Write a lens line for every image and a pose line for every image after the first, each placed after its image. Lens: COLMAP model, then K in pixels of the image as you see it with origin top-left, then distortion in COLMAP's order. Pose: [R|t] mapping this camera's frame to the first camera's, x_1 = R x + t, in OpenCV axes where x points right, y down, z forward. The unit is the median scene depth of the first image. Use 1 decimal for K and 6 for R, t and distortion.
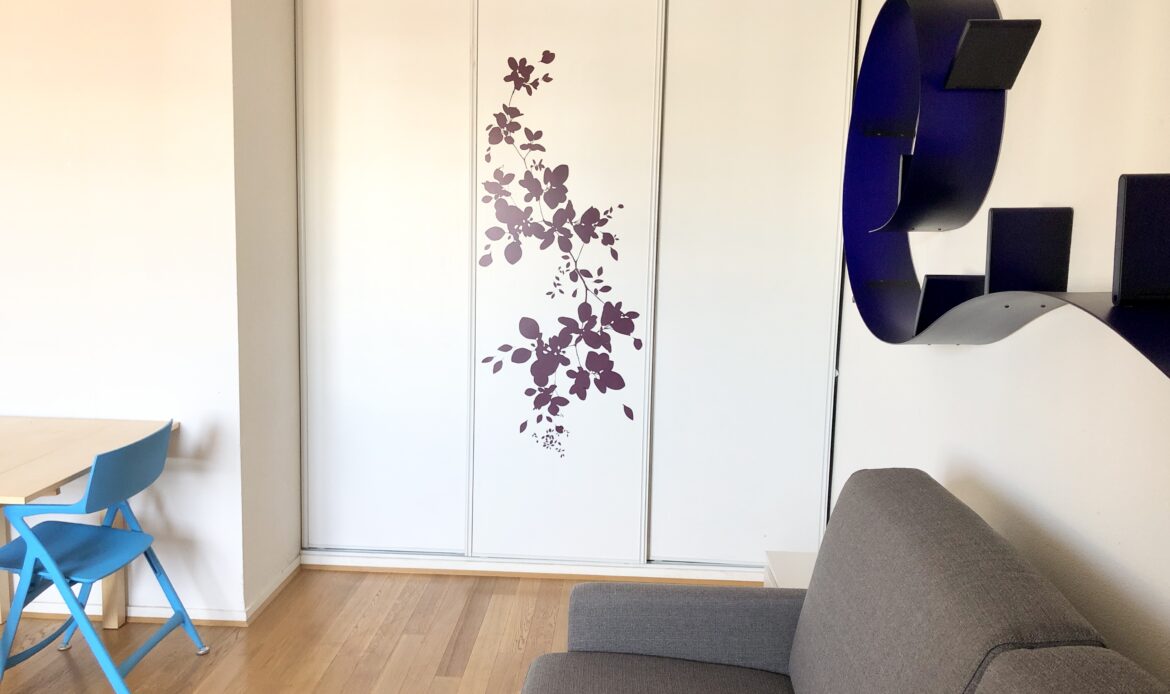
lens RADIAL K [[974.6, 0, 579.6], [0, 974.6, 342.3], [0, 0, 1]] dist [0.076718, -0.083714]
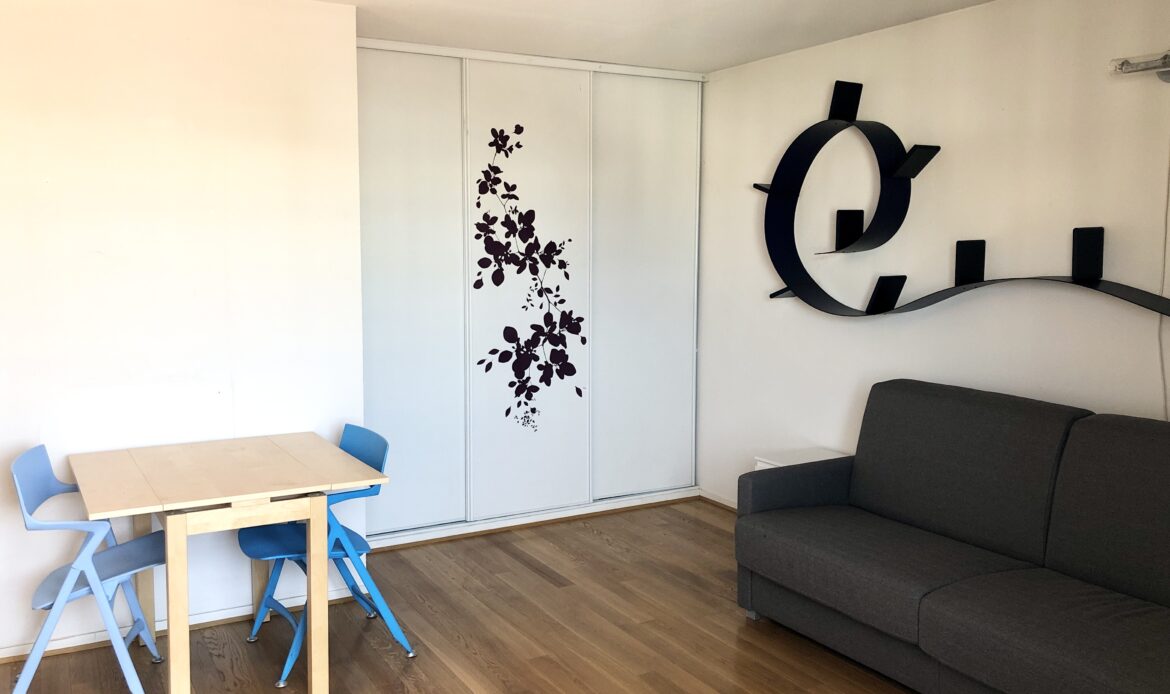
lens RADIAL K [[974.6, 0, 590.1], [0, 974.6, 337.8], [0, 0, 1]] dist [0.076718, -0.083714]
pose [[0.835773, -0.074077, 0.544055, -0.676191], [0.088643, 0.996063, -0.000552, -0.000569], [-0.541872, 0.048688, 0.839050, -0.147060]]
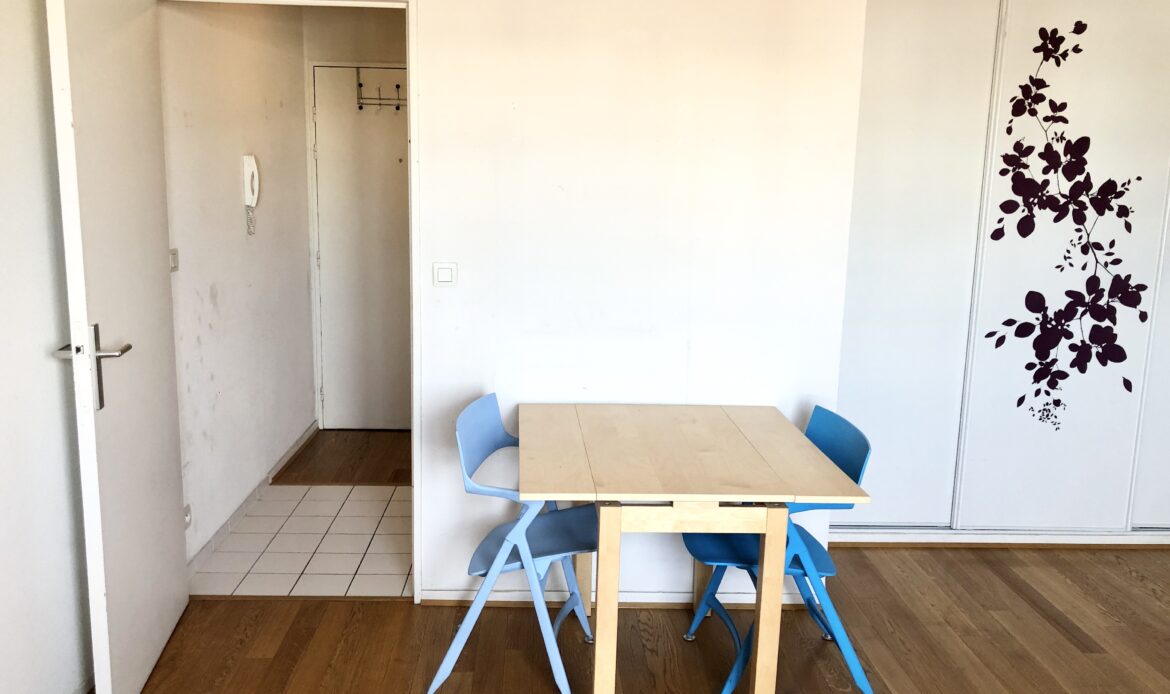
lens RADIAL K [[974.6, 0, 567.1], [0, 974.6, 334.3], [0, 0, 1]] dist [0.076718, -0.083714]
pose [[0.995778, -0.016413, 0.090314, -0.624896], [0.012733, 0.999071, 0.041172, -0.029481], [-0.090905, -0.039848, 0.995062, 0.041208]]
